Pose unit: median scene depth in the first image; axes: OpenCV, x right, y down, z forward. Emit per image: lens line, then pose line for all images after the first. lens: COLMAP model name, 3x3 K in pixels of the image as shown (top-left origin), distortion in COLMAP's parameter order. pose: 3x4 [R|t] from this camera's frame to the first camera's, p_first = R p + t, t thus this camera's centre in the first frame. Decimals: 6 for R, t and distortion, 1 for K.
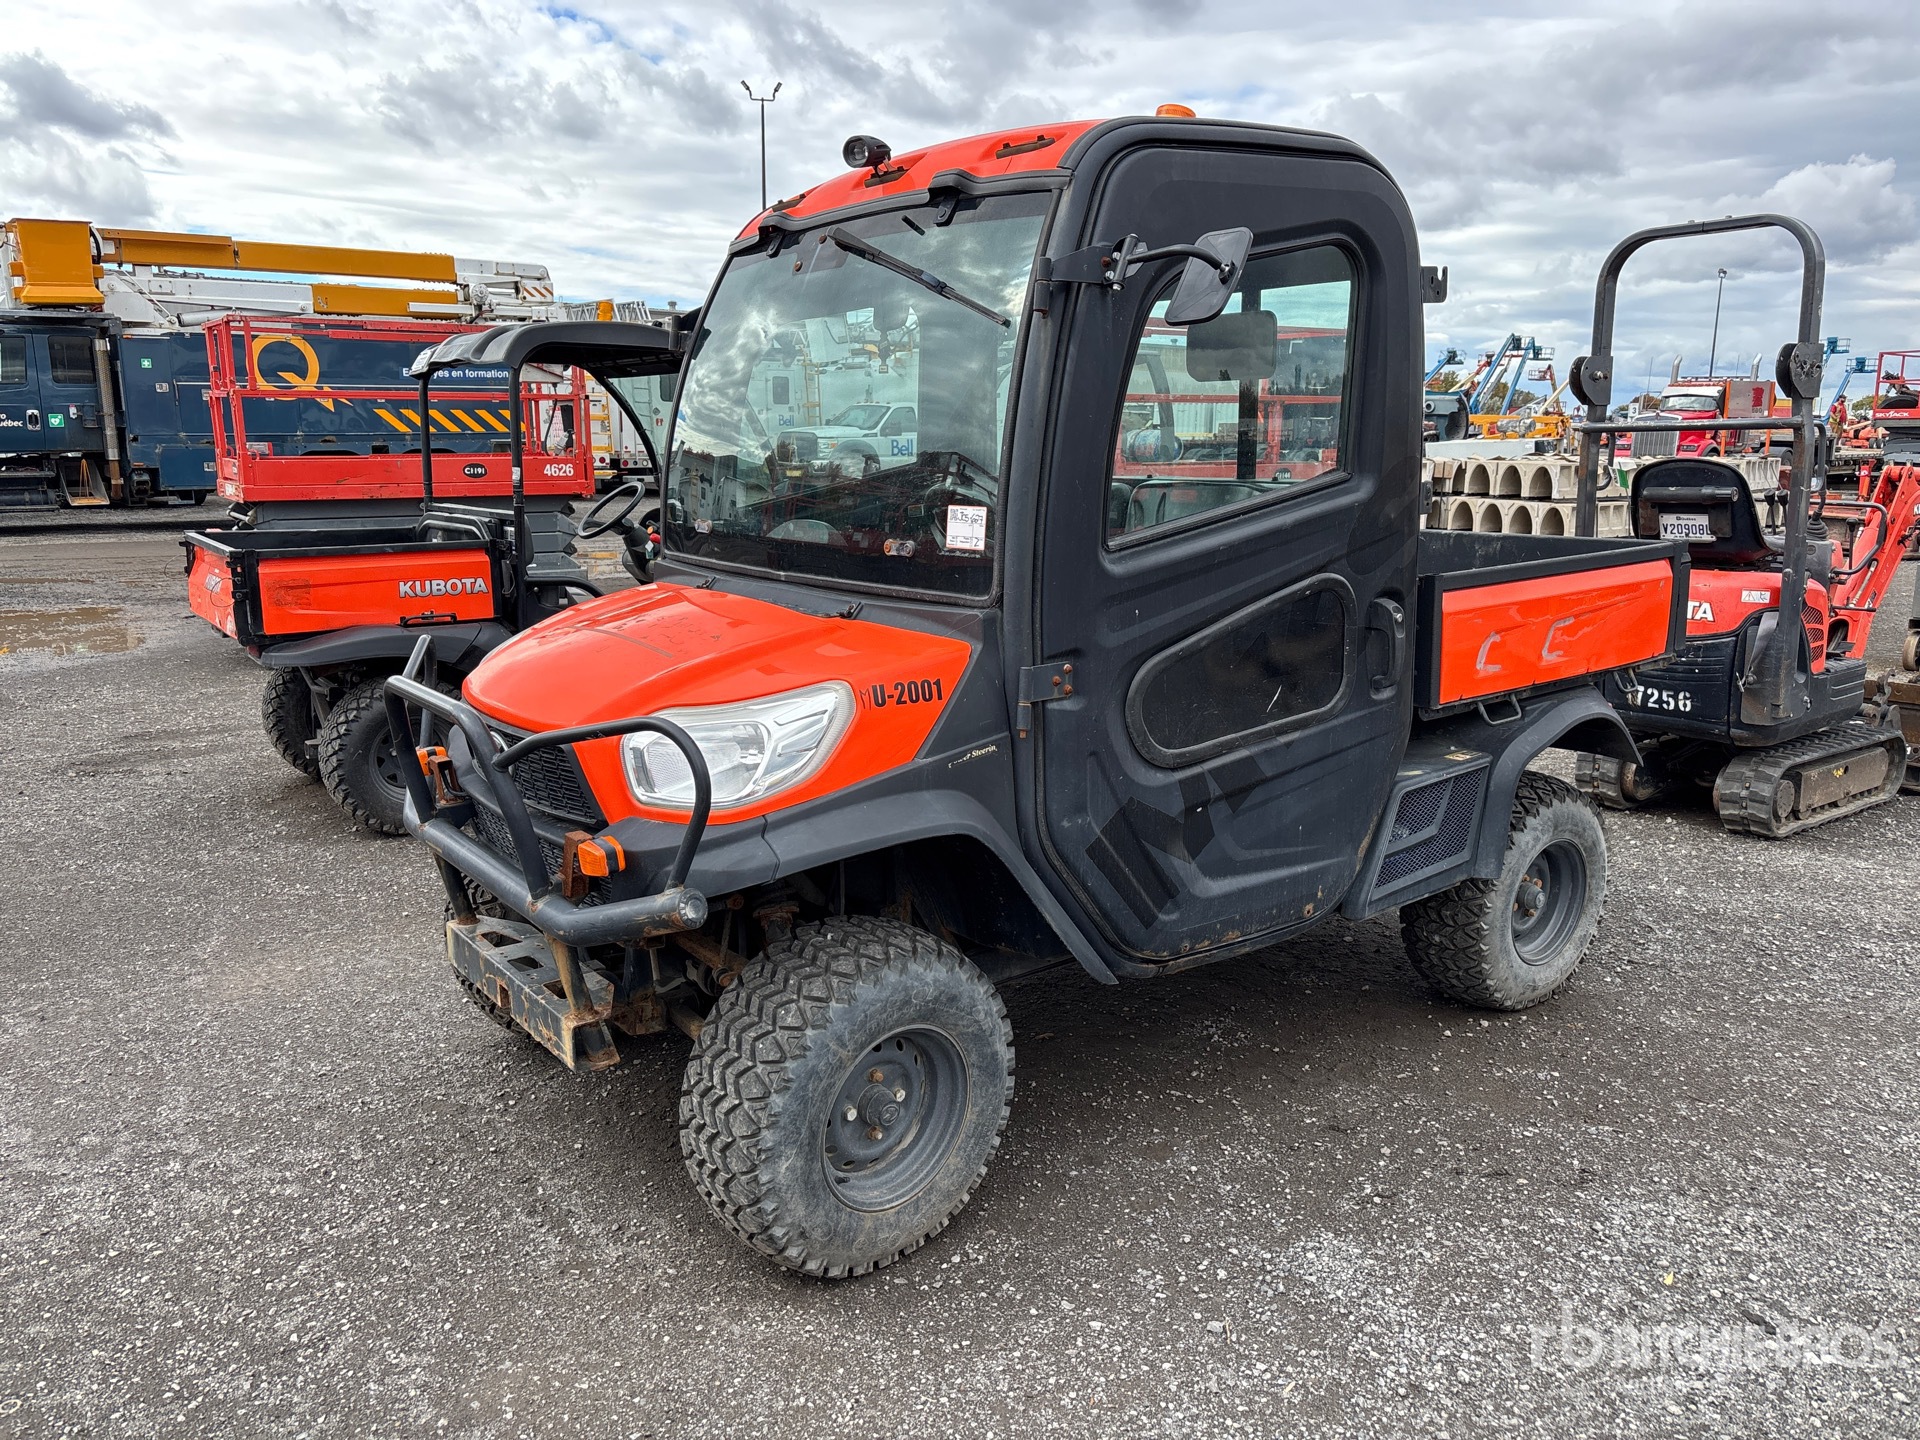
lens RADIAL K [[1501.2, 0, 949.3], [0, 1501.2, 713.1], [0, 0, 1]] dist [0.016035, 0.001478]
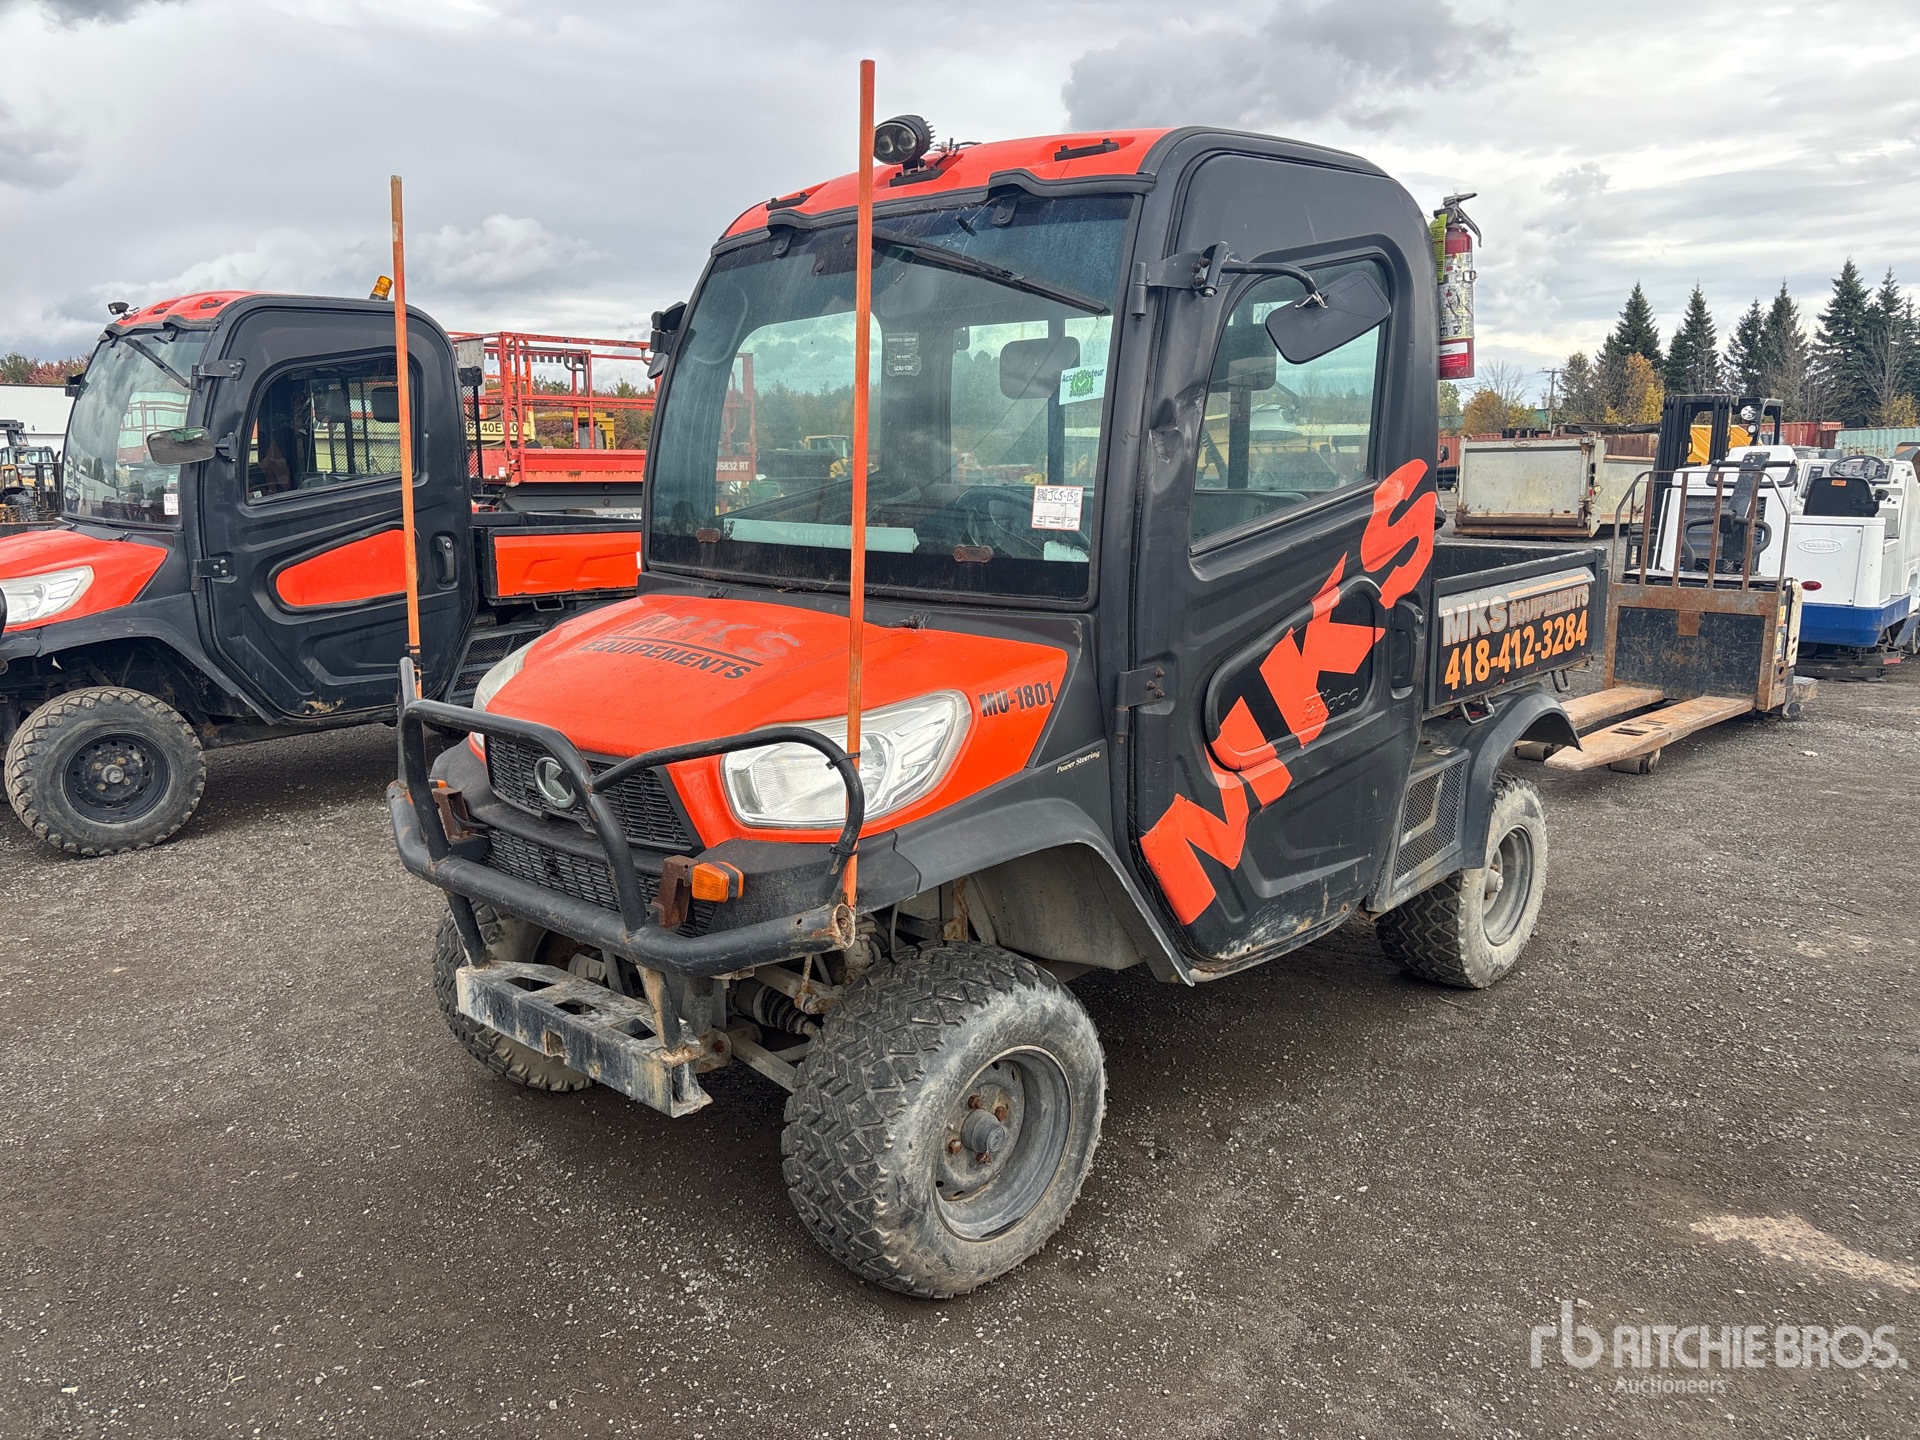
lens RADIAL K [[1501.2, 0, 950.4], [0, 1501.2, 721.4], [0, 0, 1]] dist [0.016035, 0.001478]
pose [[0.980239, -0.028184, 0.195800, -0.244272], [0.031135, 0.999443, -0.012006, 0.010043], [-0.195352, 0.017865, 0.980570, 0.050348]]
